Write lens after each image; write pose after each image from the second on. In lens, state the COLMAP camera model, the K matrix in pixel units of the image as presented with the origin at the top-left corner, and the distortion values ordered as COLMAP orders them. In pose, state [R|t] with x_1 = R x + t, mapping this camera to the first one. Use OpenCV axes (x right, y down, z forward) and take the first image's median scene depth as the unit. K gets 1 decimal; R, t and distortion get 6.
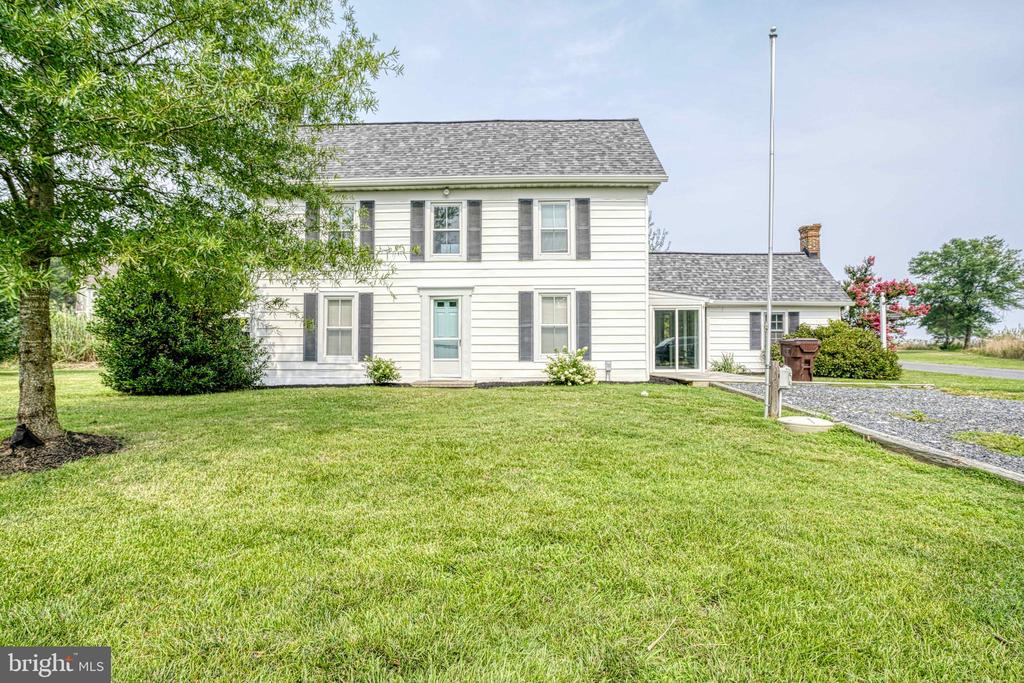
lens RADIAL K [[489.7, 0, 516.1], [0, 489.7, 345.5], [0, 0, 1]] dist [-0.049796, 0.010501]
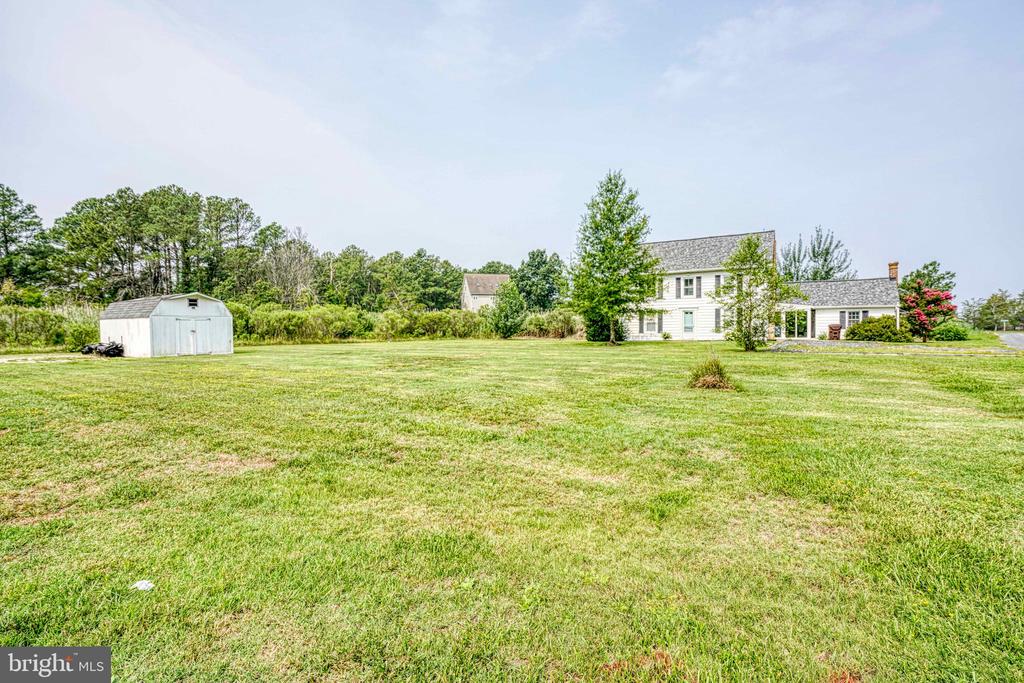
lens RADIAL K [[489.7, 0, 506.0], [0, 489.7, 342.0], [0, 0, 1]] dist [-0.049796, 0.010501]
pose [[0.851575, 0.007390, -0.524181, 0.444595], [0.004482, 0.999761, 0.021378, 0.018421], [0.524214, -0.020554, 0.851338, -2.008451]]
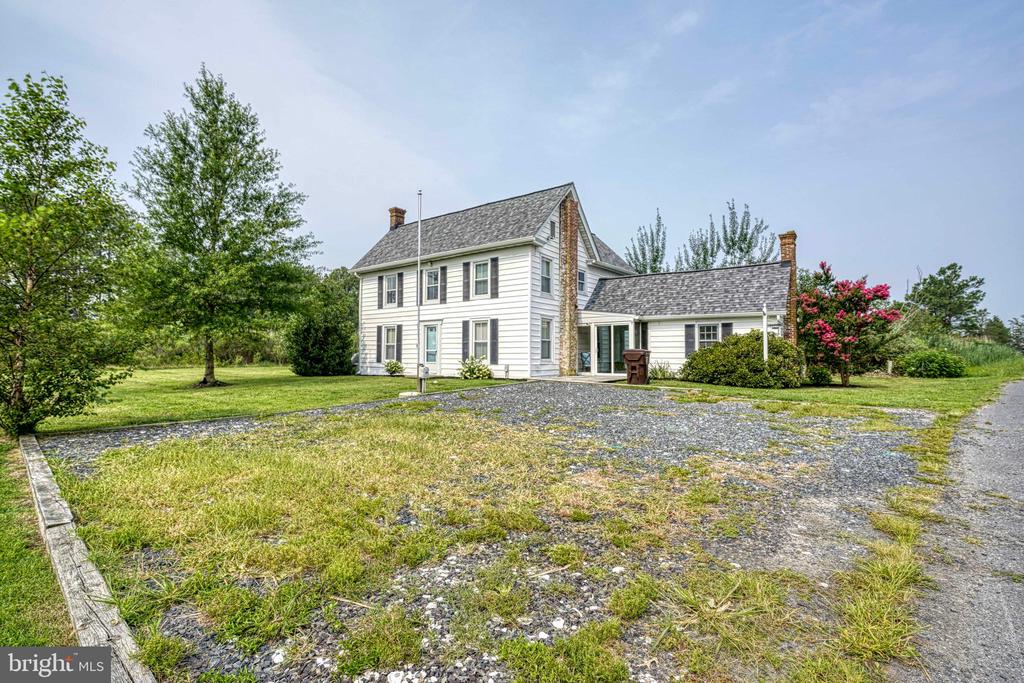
lens RADIAL K [[469.9, 0, 522.4], [0, 469.9, 342.9], [0, 0, 1]] dist [-0.018602, 0.000068]
pose [[0.816499, -0.011952, -0.577224, 1.052495], [0.000484, 0.999800, -0.020017, -0.006373], [0.577347, 0.016064, 0.816341, -0.144590]]
